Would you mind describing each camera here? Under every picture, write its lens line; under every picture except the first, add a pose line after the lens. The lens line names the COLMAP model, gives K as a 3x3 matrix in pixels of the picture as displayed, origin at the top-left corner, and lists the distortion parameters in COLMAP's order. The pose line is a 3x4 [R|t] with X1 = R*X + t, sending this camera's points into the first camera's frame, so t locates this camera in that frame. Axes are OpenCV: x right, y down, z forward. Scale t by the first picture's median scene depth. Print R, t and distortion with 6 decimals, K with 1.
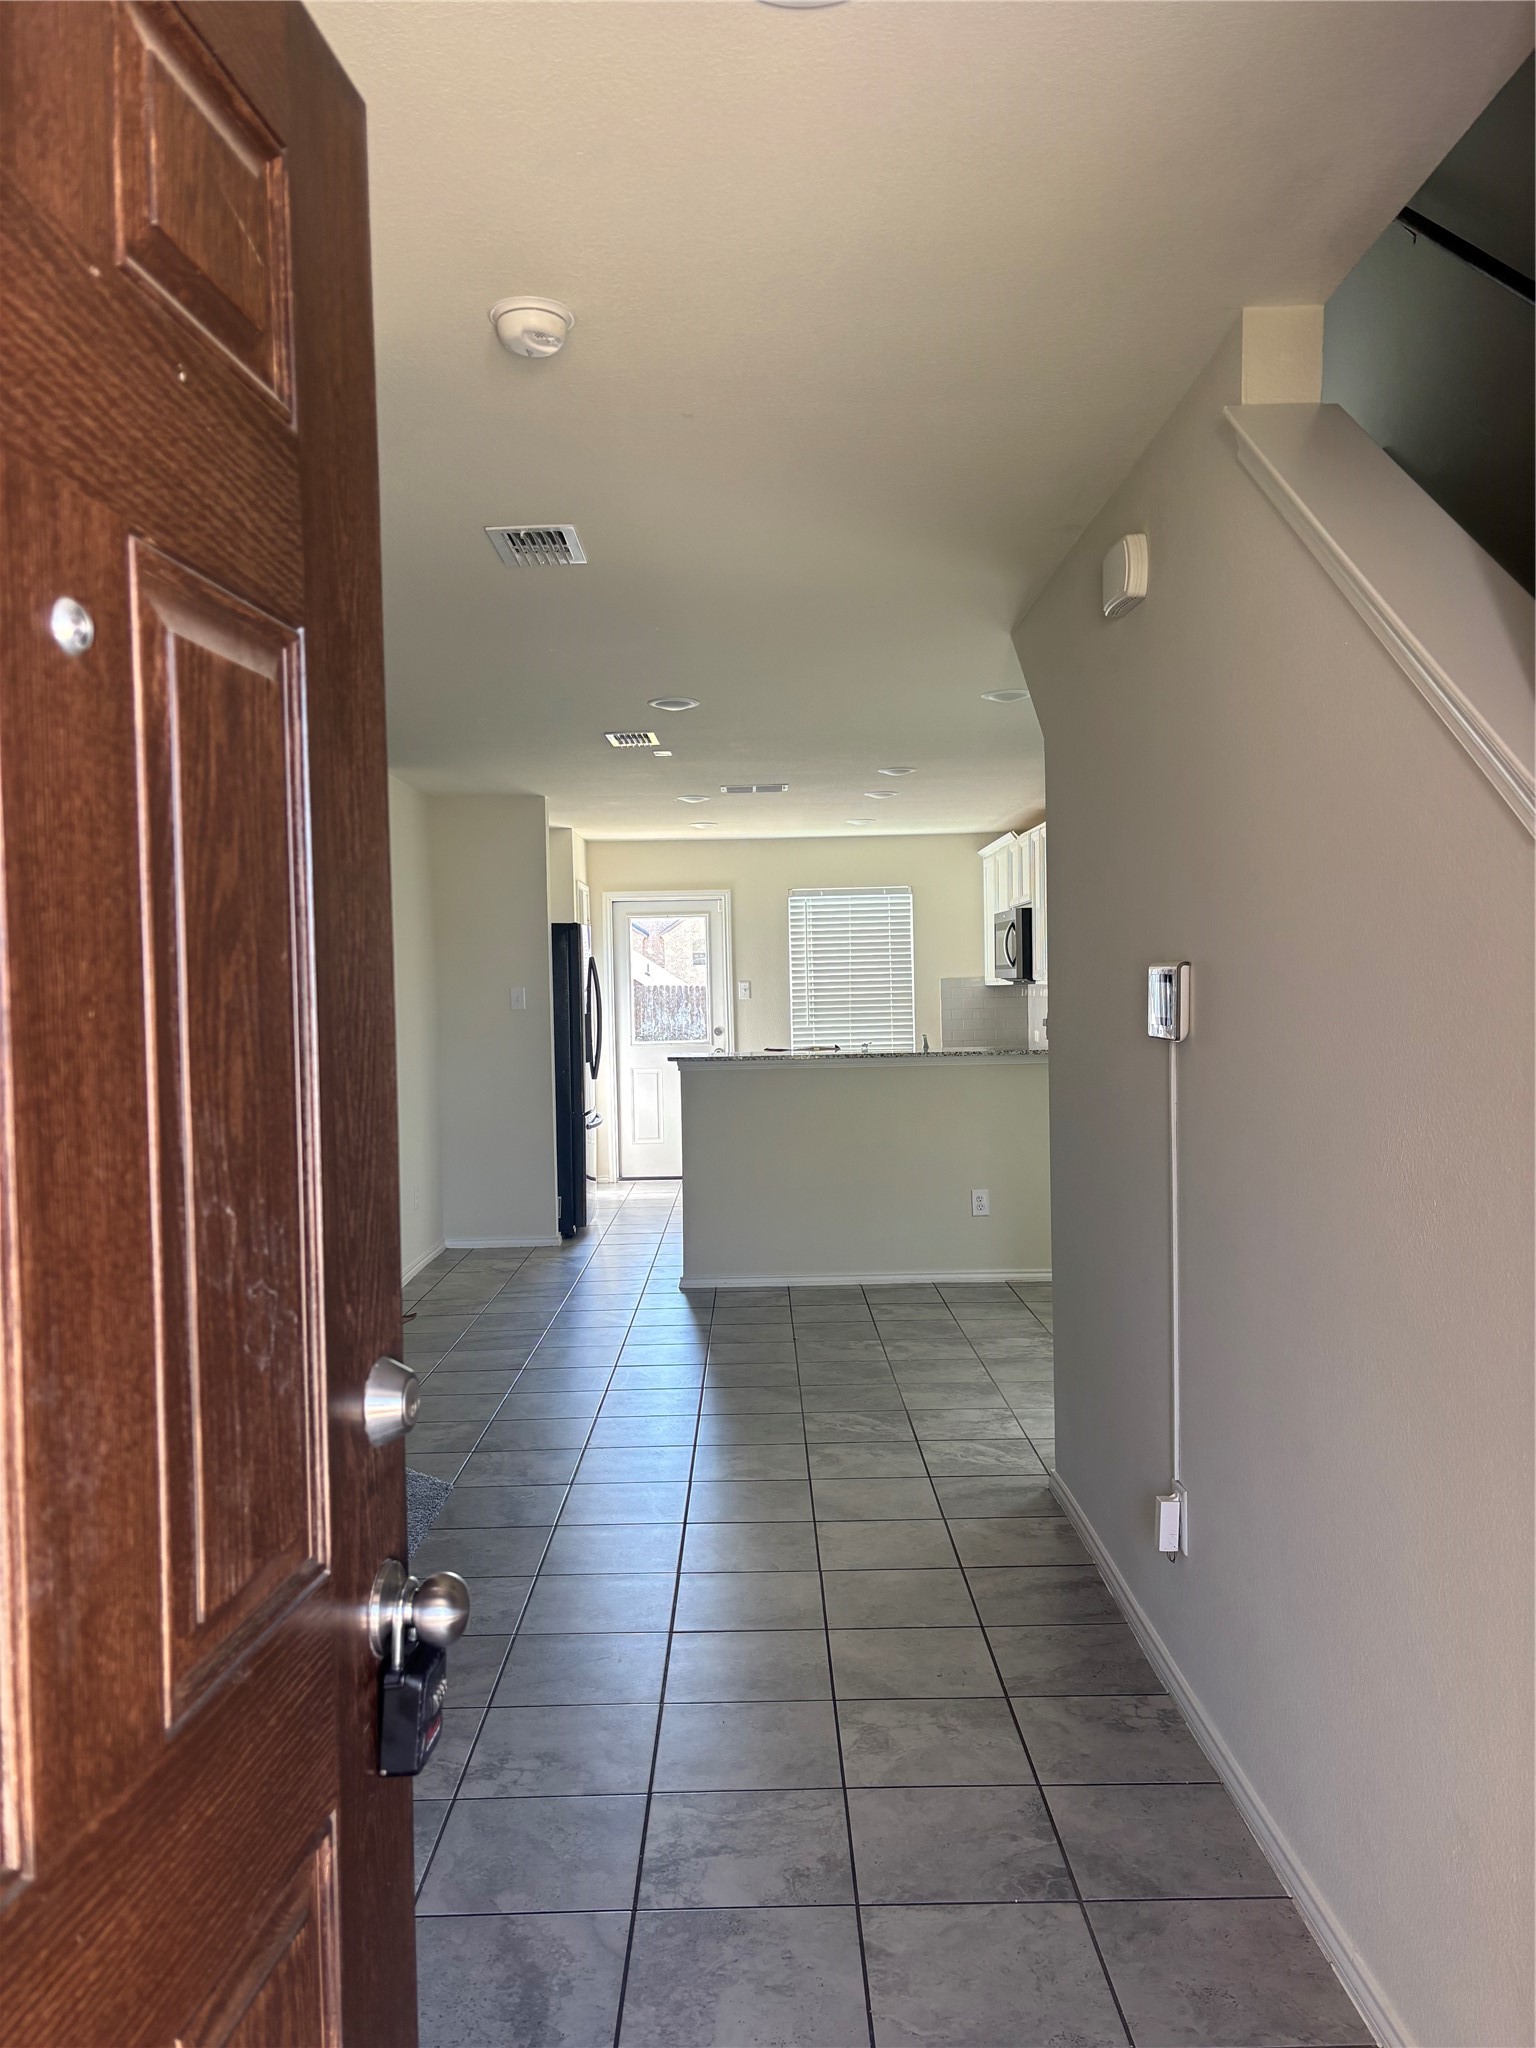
lens RADIAL K [[1556.5, 0, 762.9], [0, 1556.5, 1021.3], [0, 0, 1]] dist [0.014625, 0.002345]
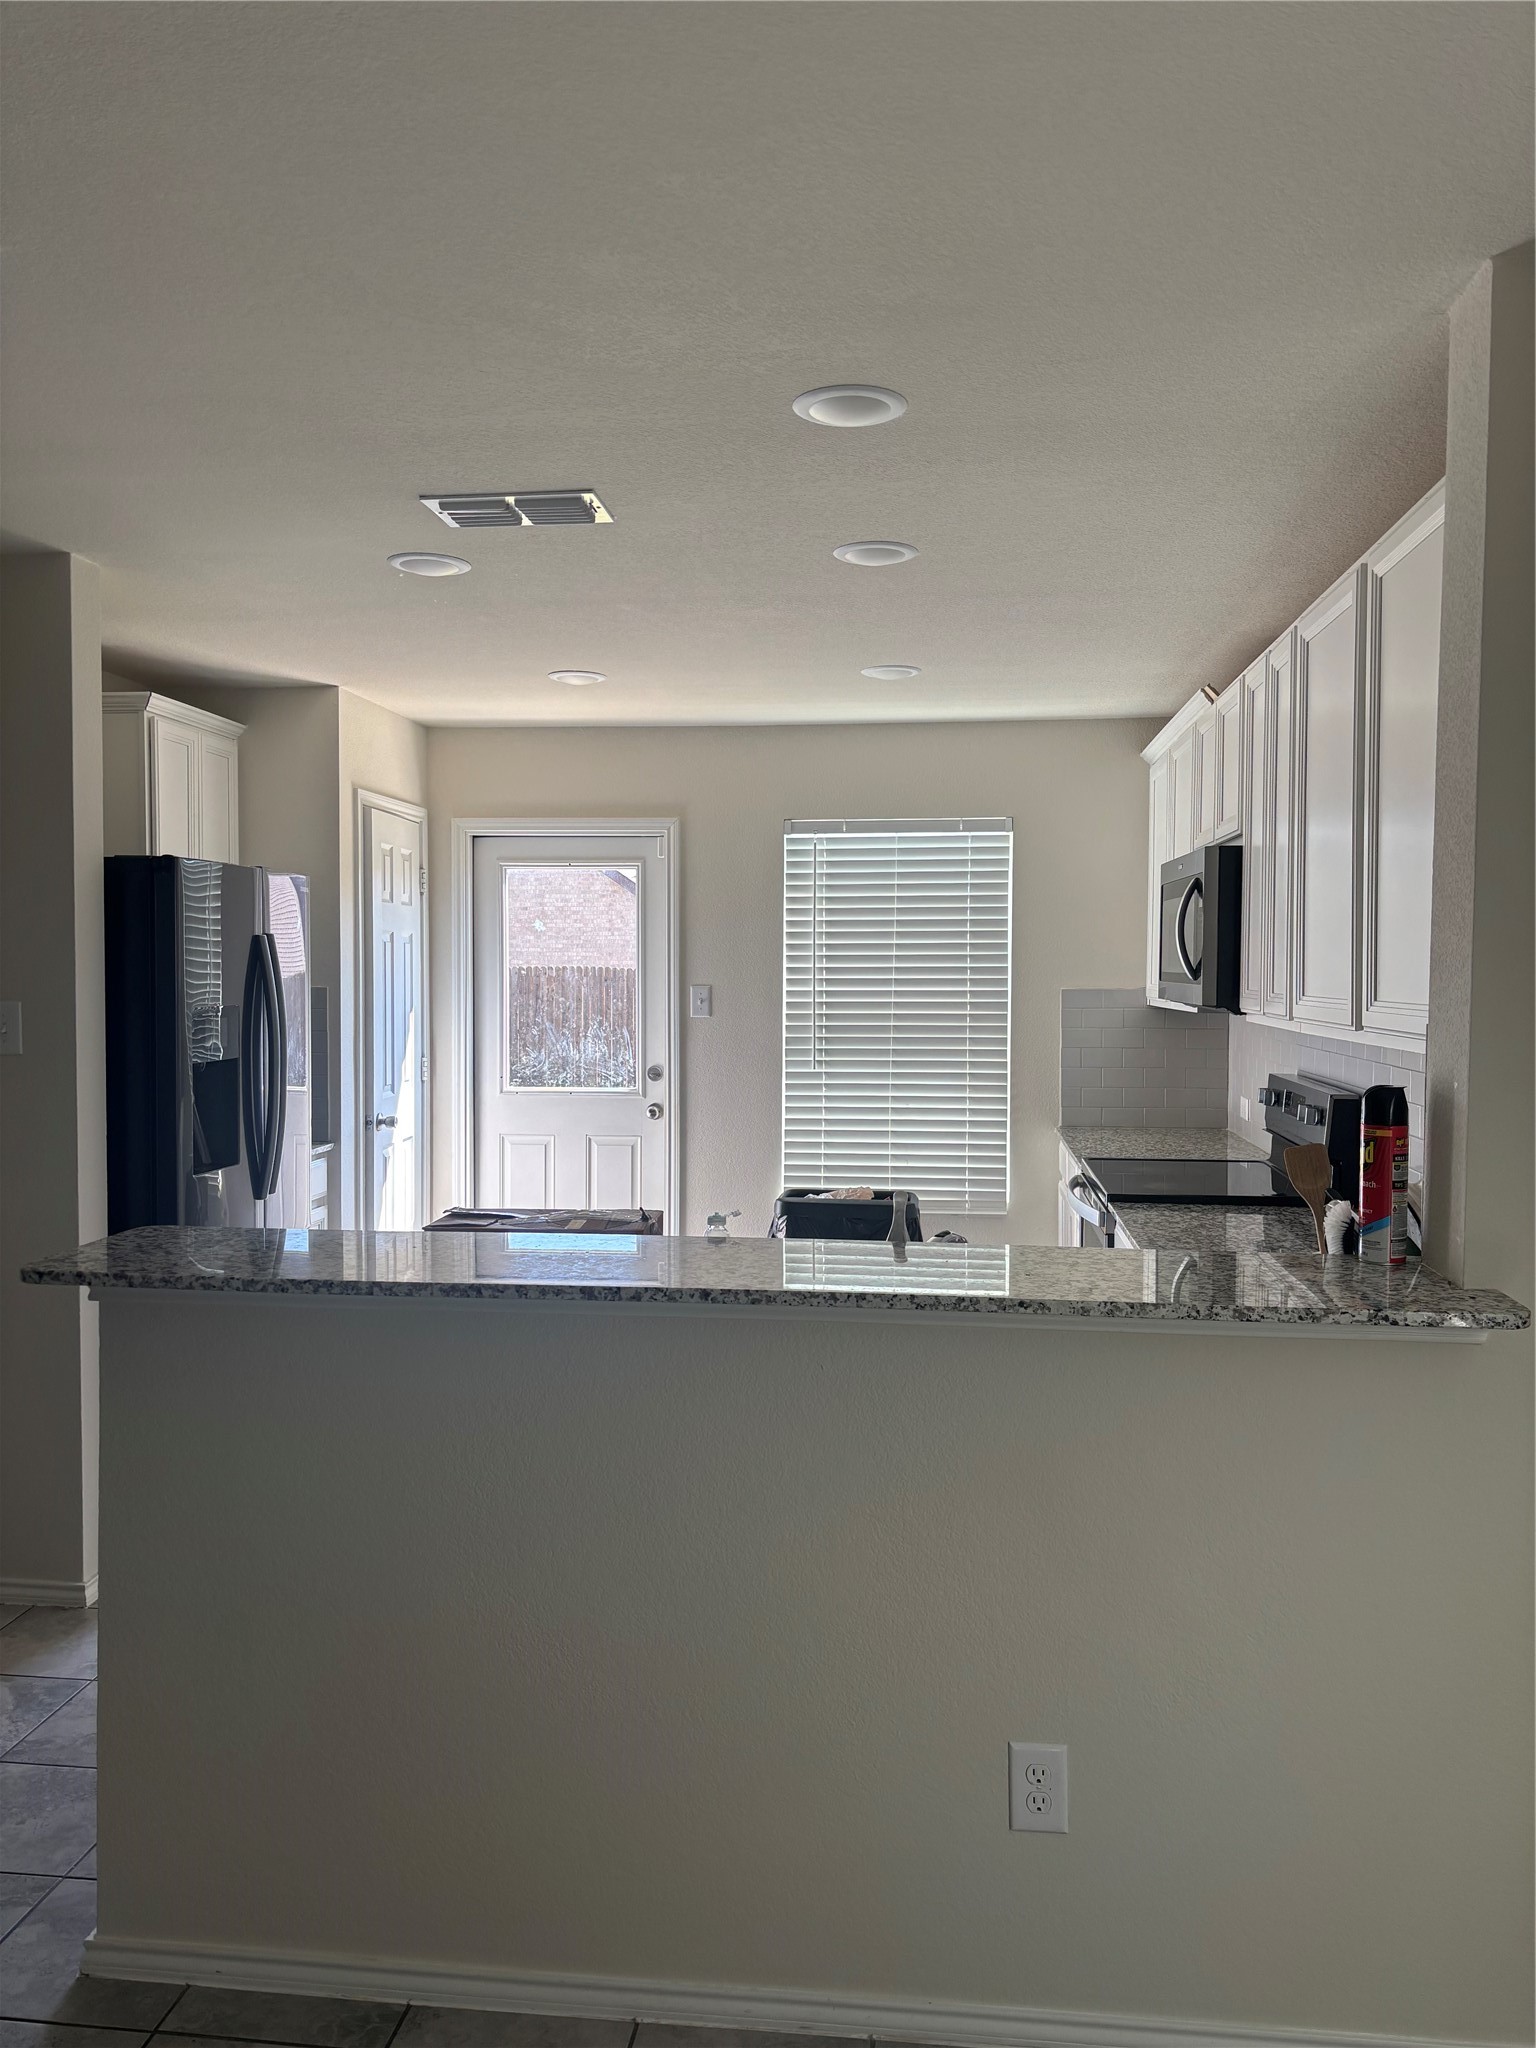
lens RADIAL K [[1556.5, 0, 768.5], [0, 1556.5, 1027.4], [0, 0, 1]] dist [0.014625, 0.002345]
pose [[0.992680, 0.030336, -0.116904, 0.077378], [-0.028213, 0.999406, 0.019775, -0.022387], [0.117435, -0.016332, 0.992946, 0.456539]]
